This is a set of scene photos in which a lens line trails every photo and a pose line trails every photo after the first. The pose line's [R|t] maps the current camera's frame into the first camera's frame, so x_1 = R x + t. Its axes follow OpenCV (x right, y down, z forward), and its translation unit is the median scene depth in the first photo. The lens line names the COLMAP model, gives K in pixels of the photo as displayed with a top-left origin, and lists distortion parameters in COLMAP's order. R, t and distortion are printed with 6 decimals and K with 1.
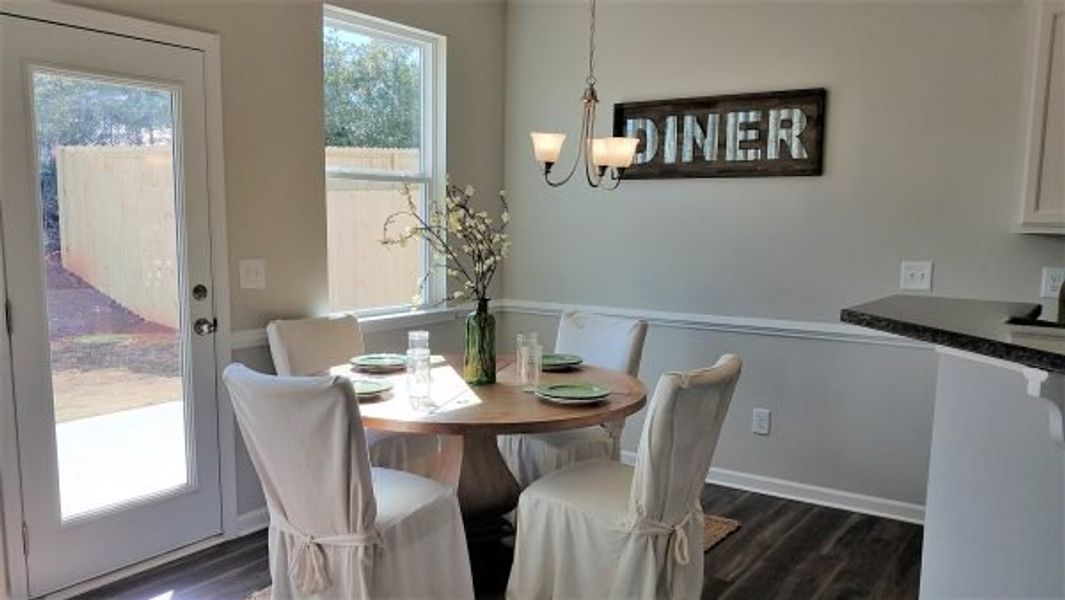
lens RADIAL K [[837.5, 0, 519.5], [0, 837.5, 337.1], [0, 0, 1]] dist [0.003658, -0.034138]
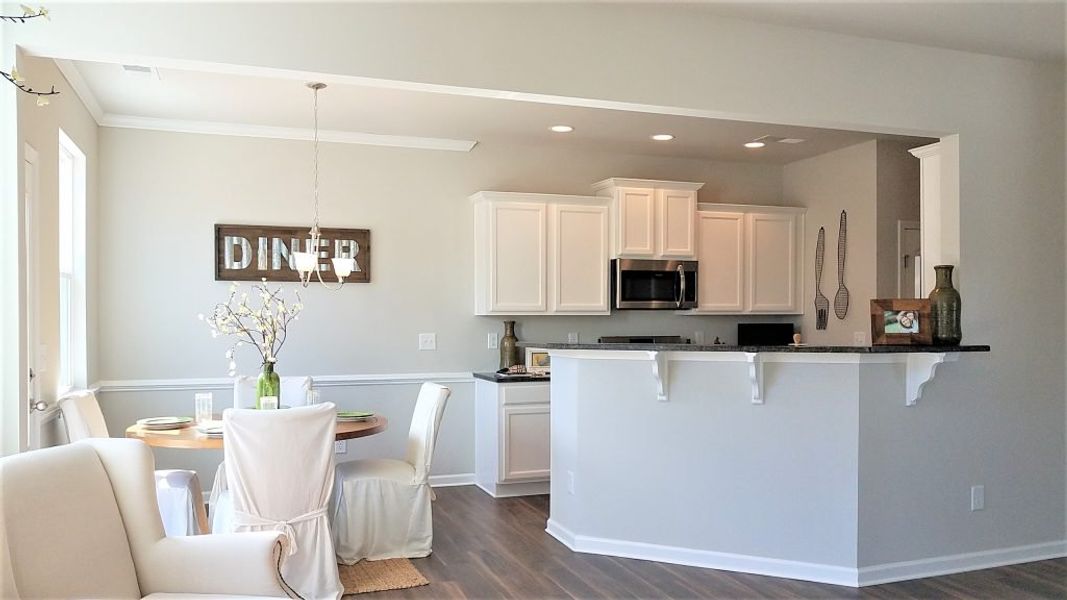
lens RADIAL K [[839.1, 0, 541.0], [0, 839.1, 307.6], [0, 0, 1]] dist [0.003658, -0.034138]
pose [[0.566896, 0.001593, 0.823788, -0.844689], [0.124811, 0.988288, -0.087801, 0.039719], [-0.814279, 0.152591, 0.560058, -0.172815]]
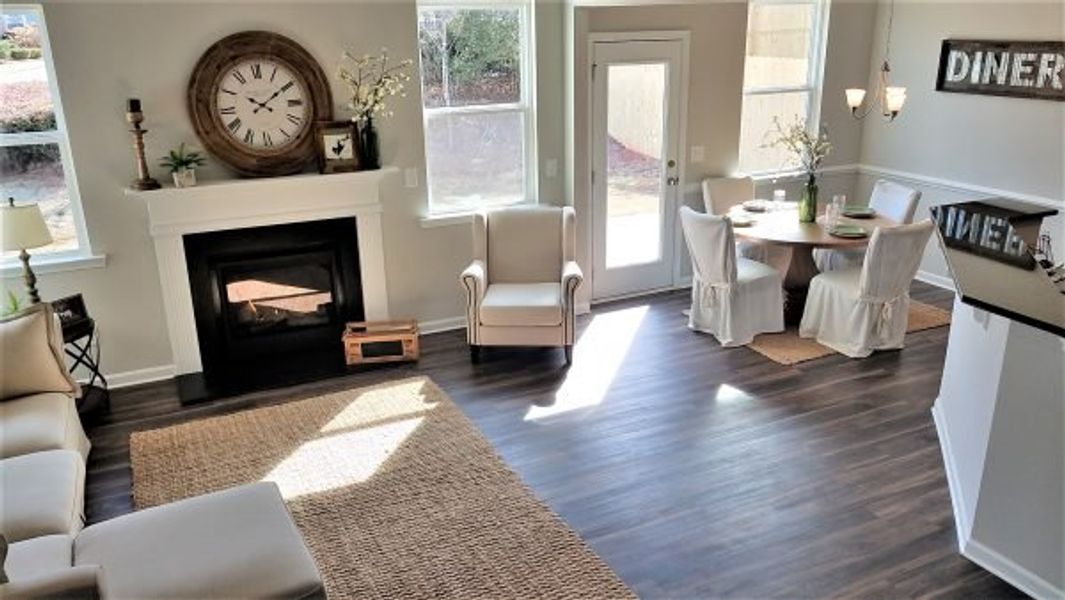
lens RADIAL K [[837.5, 0, 528.0], [0, 837.5, 323.5], [0, 0, 1]] dist [0.003658, -0.034138]
pose [[0.869850, 0.143573, -0.471961, 0.301295], [-0.042074, 0.974817, 0.219000, -0.098917], [0.491518, -0.170640, 0.853986, -0.885606]]
